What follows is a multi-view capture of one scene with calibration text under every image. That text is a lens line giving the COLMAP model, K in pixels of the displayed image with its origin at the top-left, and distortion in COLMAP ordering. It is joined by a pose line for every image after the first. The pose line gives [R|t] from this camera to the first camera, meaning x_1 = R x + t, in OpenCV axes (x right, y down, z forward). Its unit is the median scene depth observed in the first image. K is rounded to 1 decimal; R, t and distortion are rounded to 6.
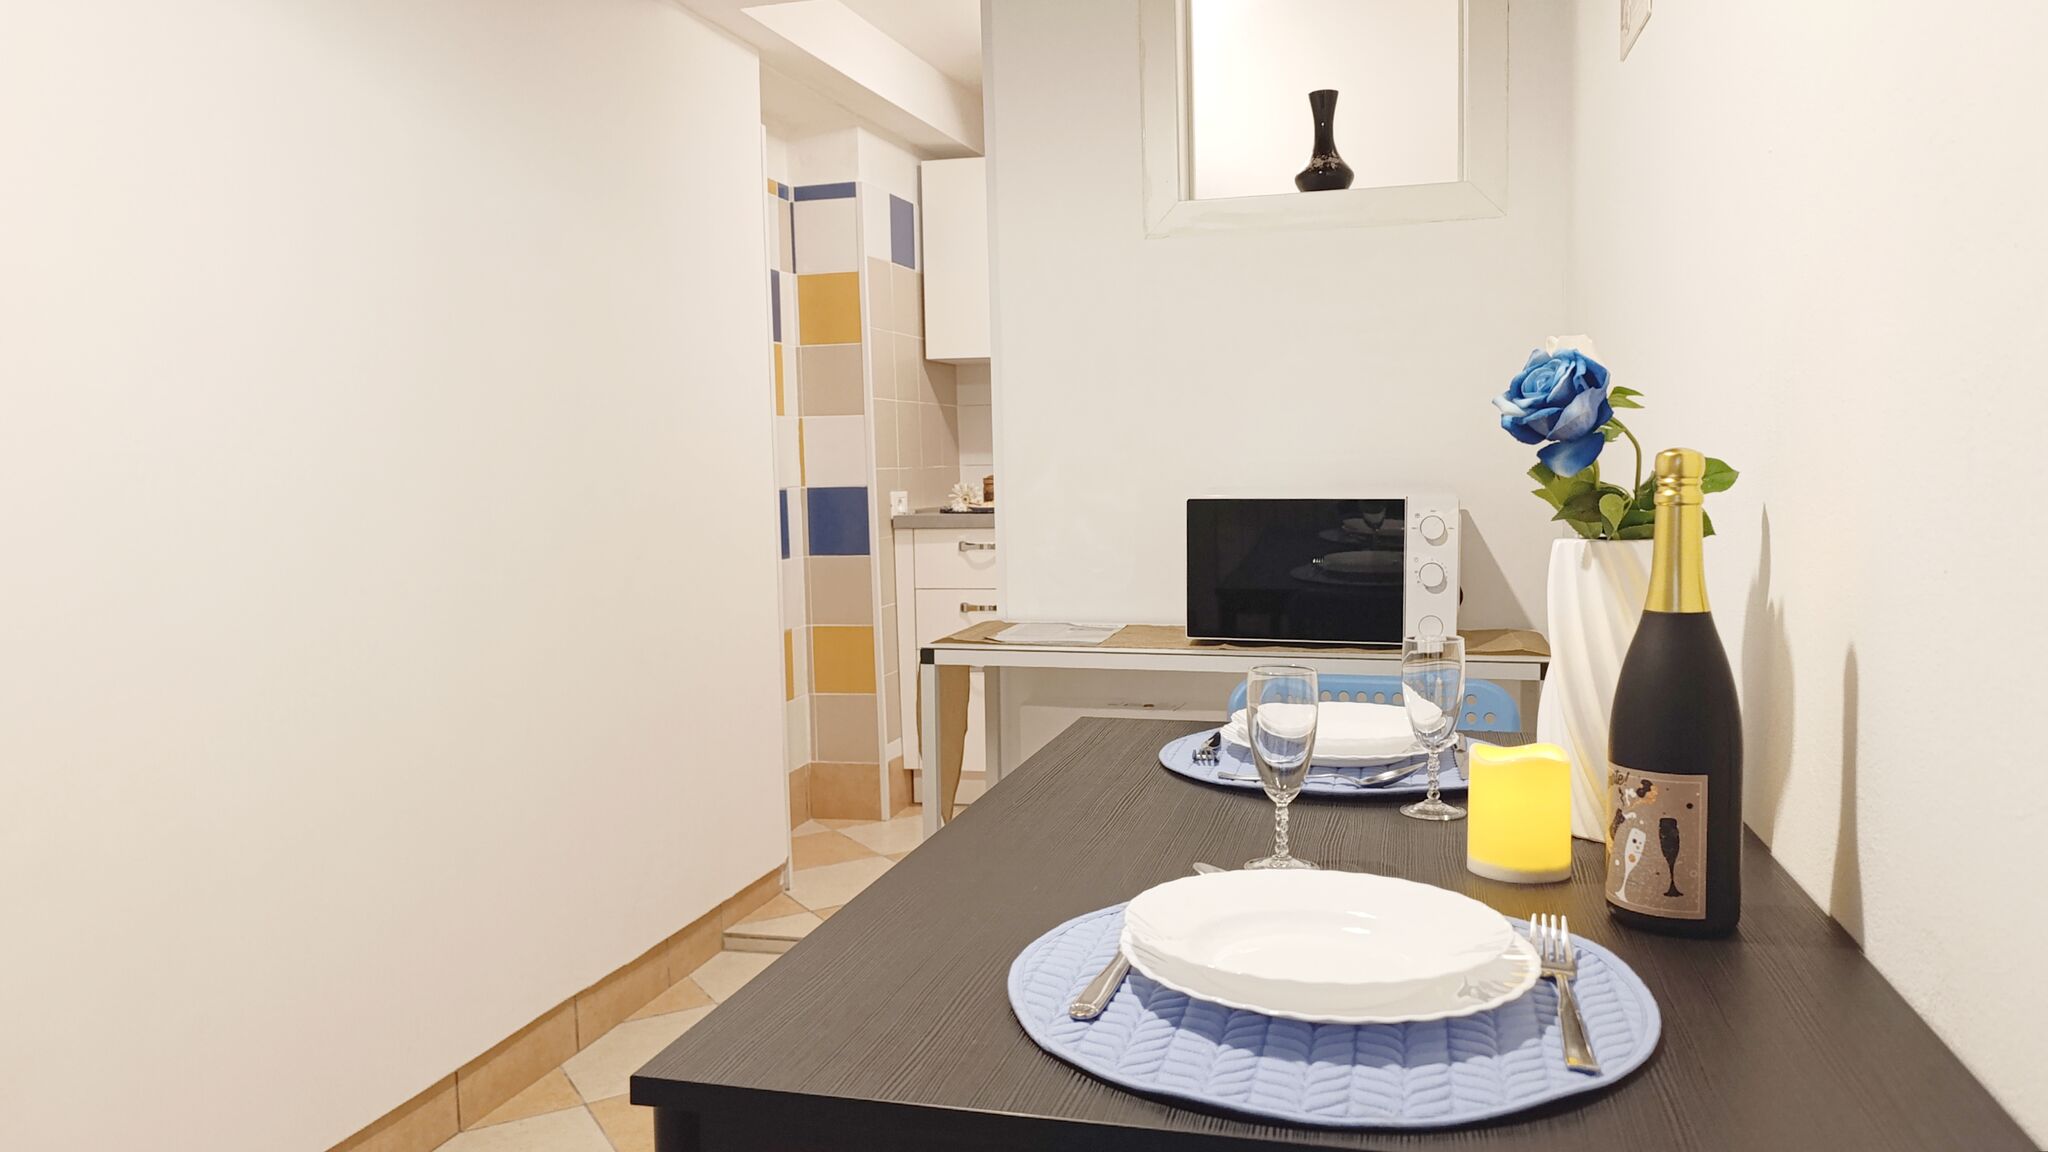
lens RADIAL K [[1467.9, 0, 1024.0], [0, 1467.9, 576.0], [0, 0, 1]] dist [0.083504, -0.129551]
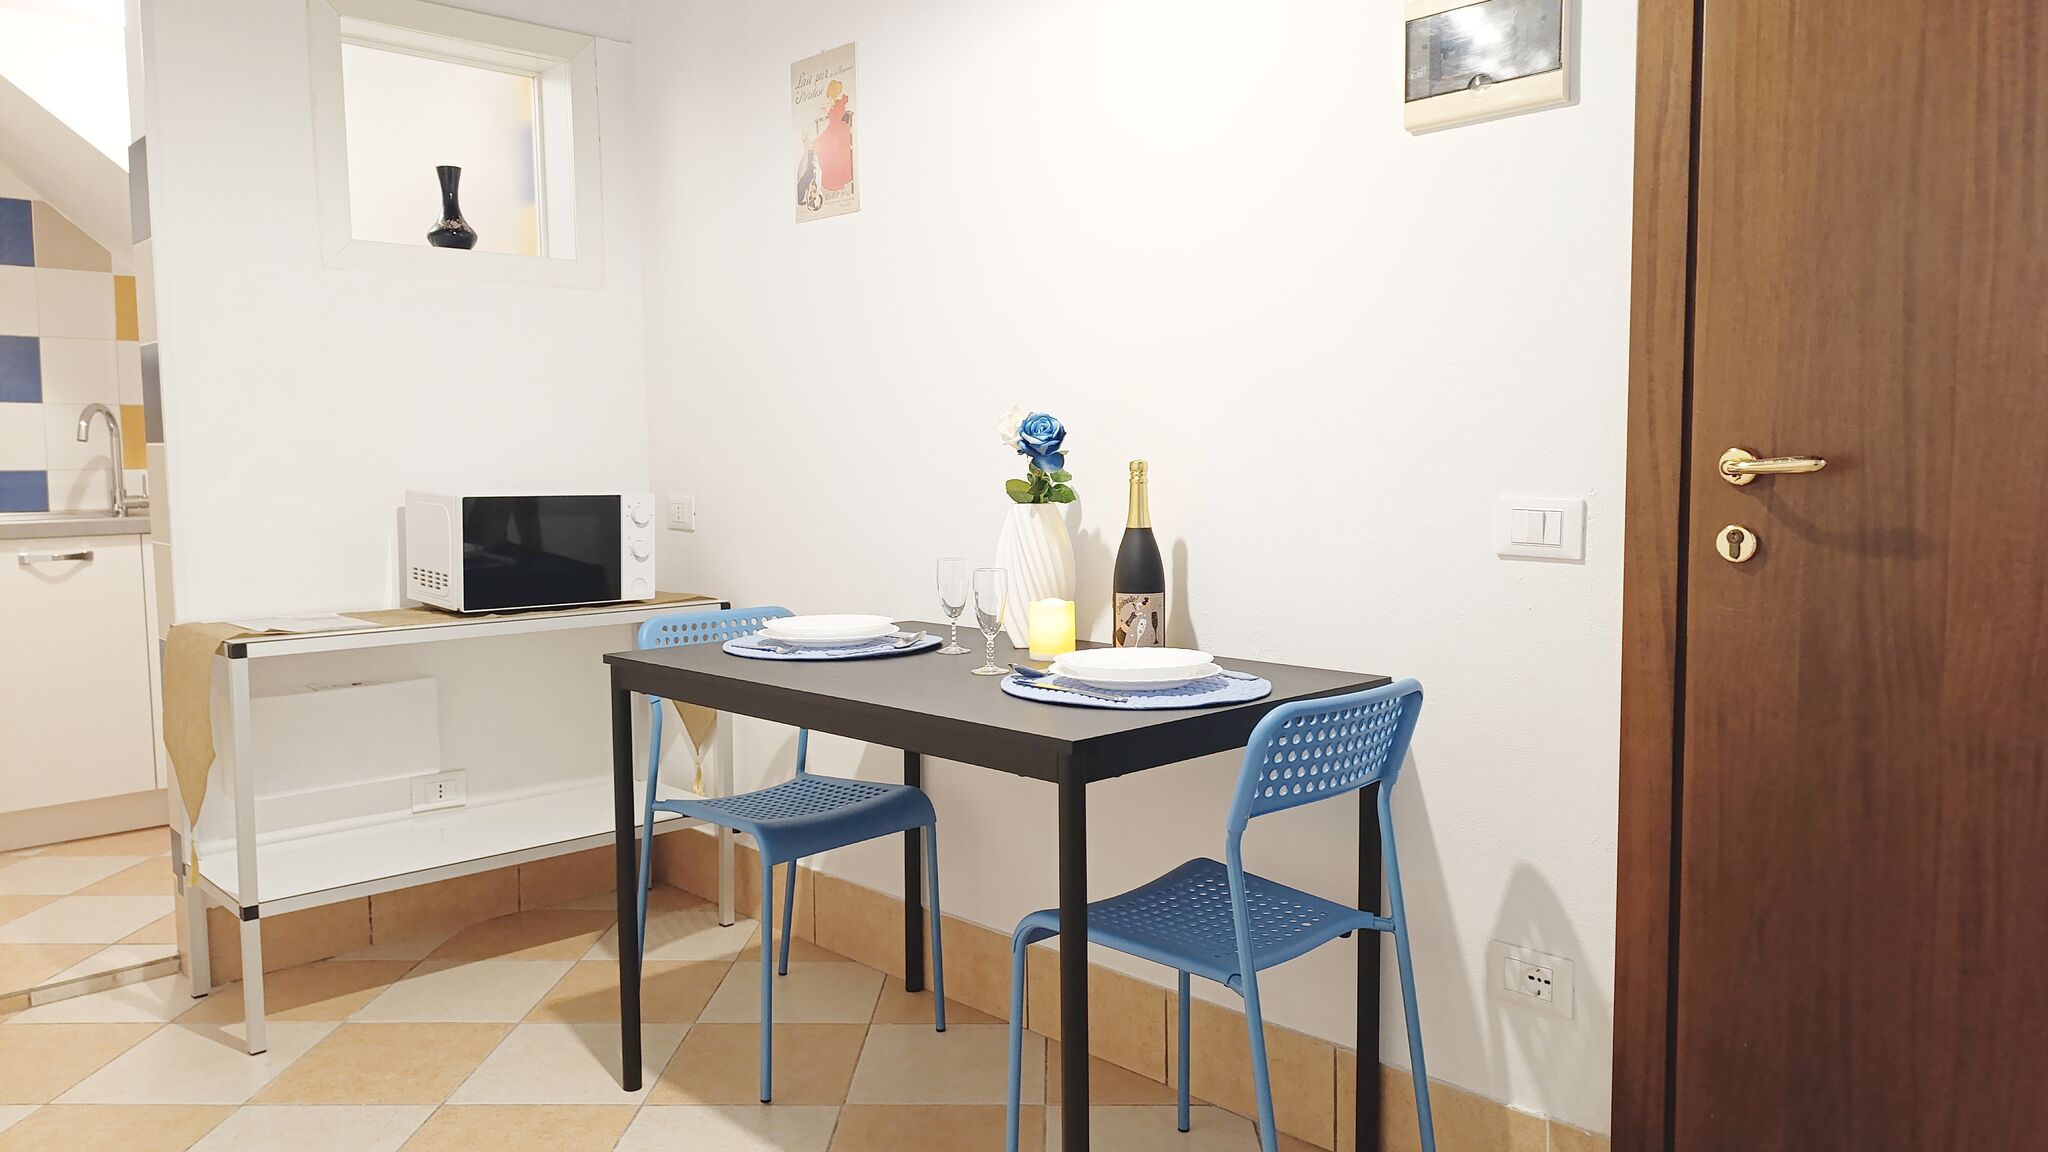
lens RADIAL K [[1410.8, 0, 1027.8], [0, 1410.8, 559.7], [0, 0, 1]] dist [0.052116, -0.055601]
pose [[0.518678, -0.049577, 0.853531, -0.663470], [0.065547, 0.997685, 0.018118, 0.009159], [-0.852453, 0.046549, 0.520727, -0.011387]]
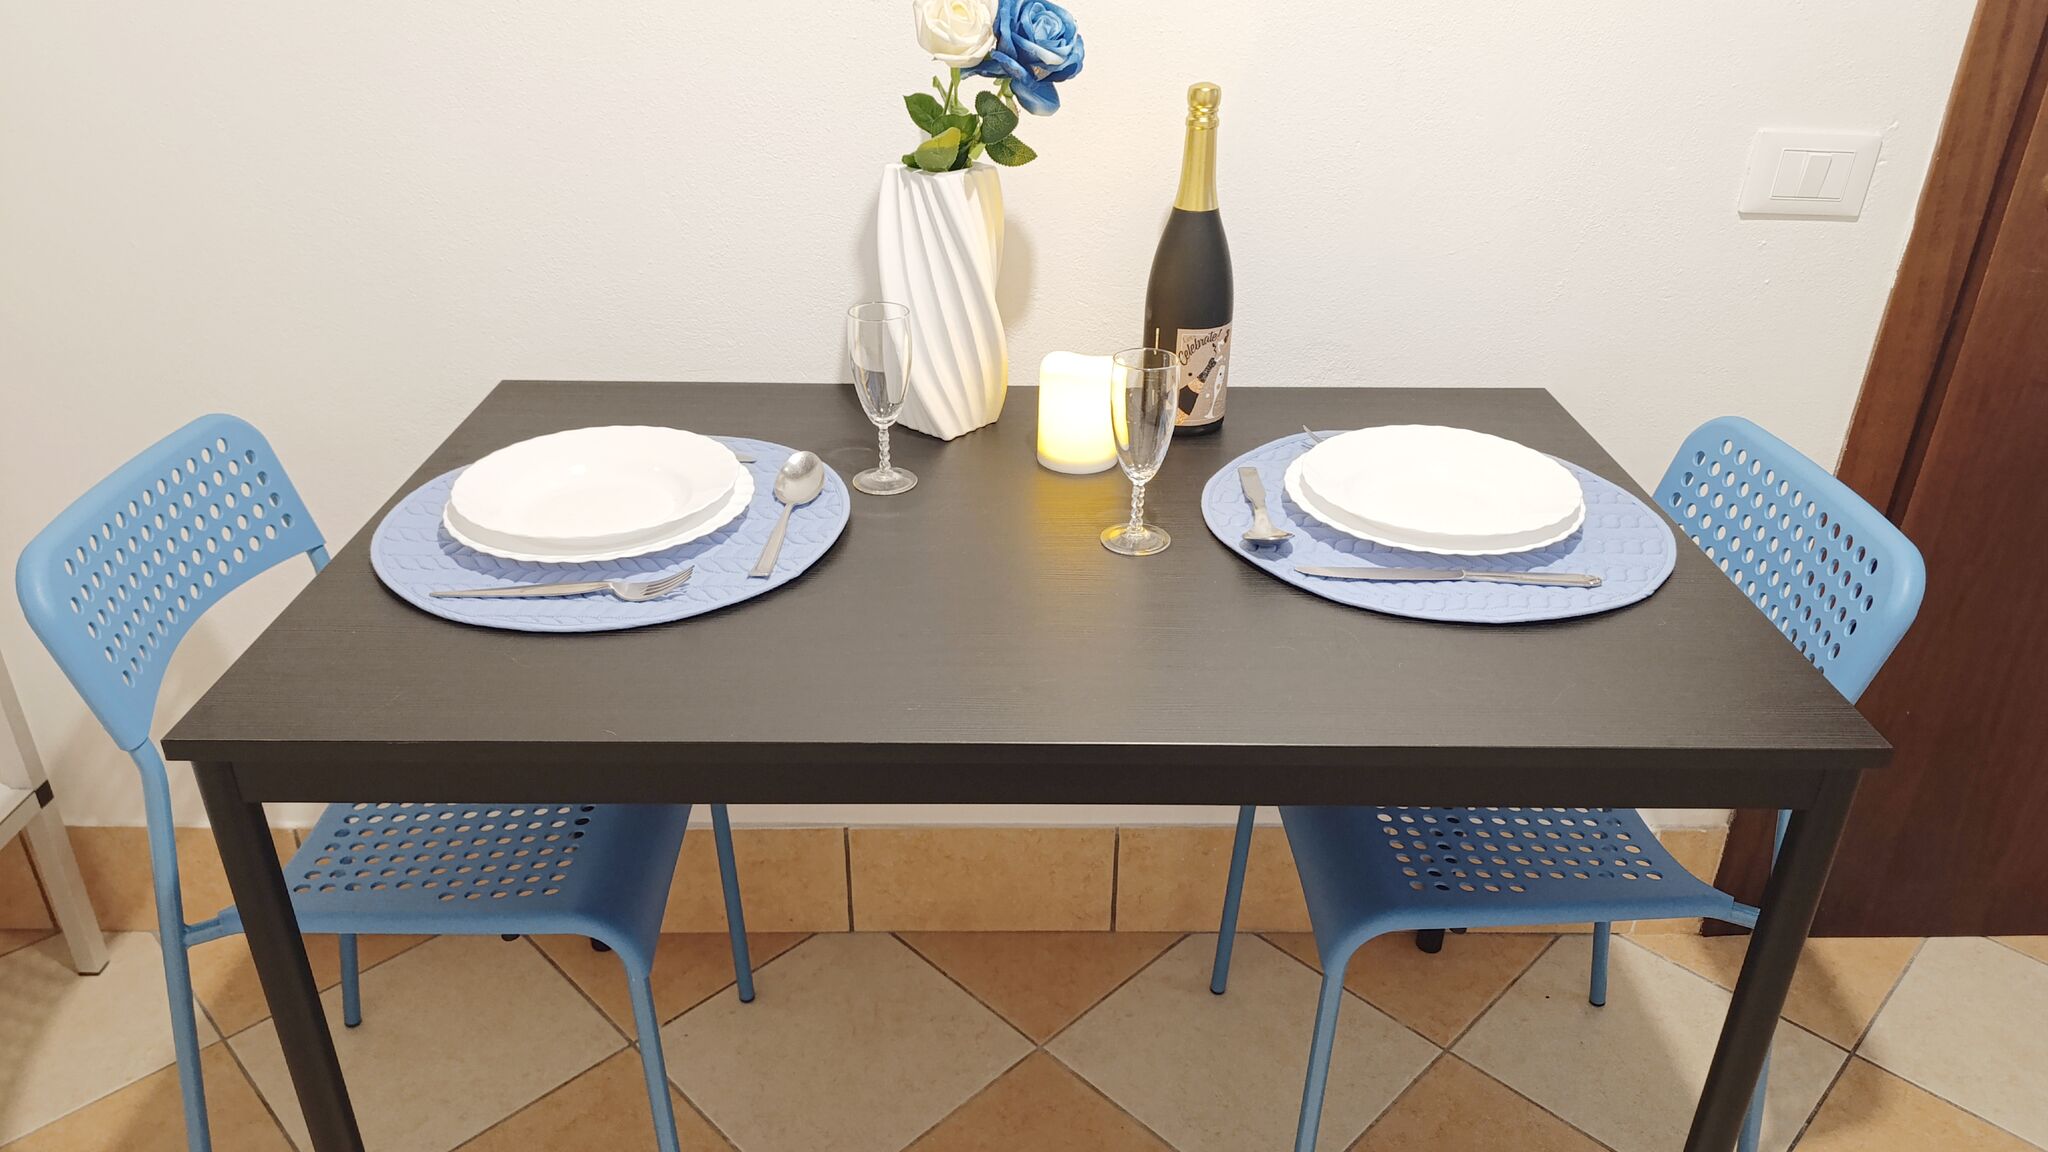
lens RADIAL K [[1467.9, 0, 1024.0], [0, 1467.9, 576.0], [0, 0, 1]] dist [0.083504, -0.129551]
pose [[-0.257349, -0.453114, 0.853498, -0.344026], [0.057790, 0.874450, 0.481662, -0.141996], [-0.964589, 0.173279, -0.198853, 0.616904]]
